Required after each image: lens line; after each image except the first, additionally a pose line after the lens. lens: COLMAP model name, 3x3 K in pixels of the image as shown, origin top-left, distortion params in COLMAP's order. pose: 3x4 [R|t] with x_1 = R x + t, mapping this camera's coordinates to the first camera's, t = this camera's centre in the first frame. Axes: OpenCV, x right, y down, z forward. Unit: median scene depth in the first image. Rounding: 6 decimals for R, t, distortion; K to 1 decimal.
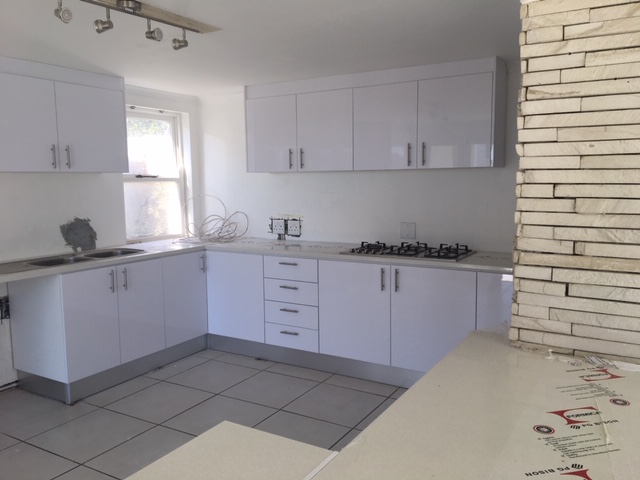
lens RADIAL K [[535.8, 0, 320.0], [0, 535.8, 240.0], [0, 0, 1]] dist [0.083416, -0.124104]
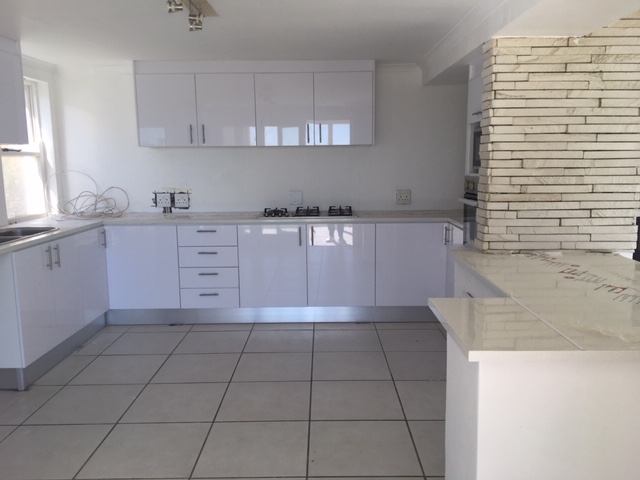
lens RADIAL K [[535.8, 0, 320.0], [0, 535.8, 240.0], [0, 0, 1]] dist [0.083416, -0.124104]
pose [[0.861806, -0.073810, 0.501838, -0.451474], [0.058951, 0.997226, 0.045434, 0.028936], [-0.503800, -0.009571, 0.863767, -0.067800]]
